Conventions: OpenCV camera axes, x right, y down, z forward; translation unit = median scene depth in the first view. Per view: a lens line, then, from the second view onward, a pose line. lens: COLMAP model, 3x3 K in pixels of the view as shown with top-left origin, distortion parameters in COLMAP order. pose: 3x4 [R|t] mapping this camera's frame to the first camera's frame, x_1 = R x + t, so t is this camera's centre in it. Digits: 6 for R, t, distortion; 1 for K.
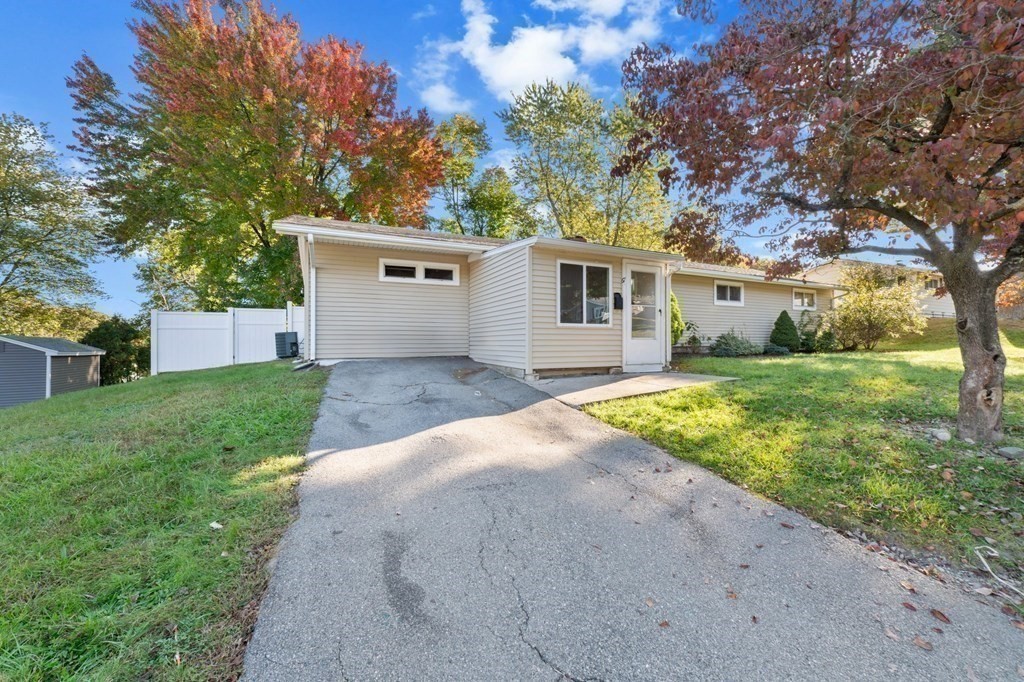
lens RADIAL K [[391.6, 0, 515.0], [0, 391.6, 340.9], [0, 0, 1]] dist [-0.025948, 0.009942]
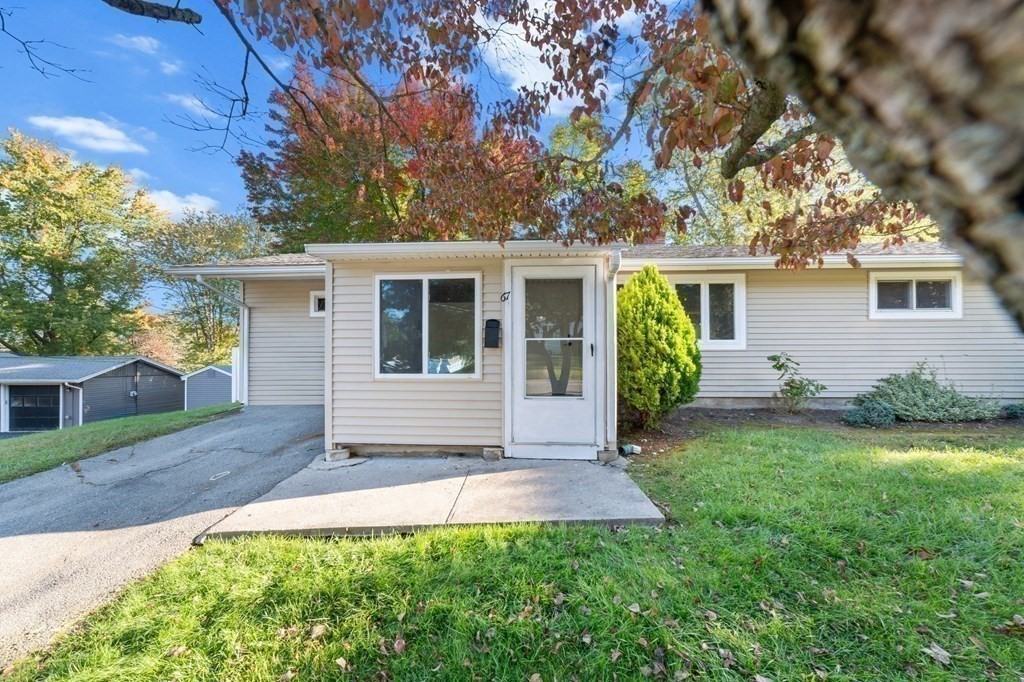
lens RADIAL K [[406.7, 0, 513.2], [0, 406.7, 358.0], [0, 0, 1]] dist [-0.053668, 0.010968]
pose [[0.872271, -0.001831, -0.489019, 0.578994], [0.000479, 0.999996, -0.002890, -0.063185], [0.489022, 0.002287, 0.872269, 0.484756]]
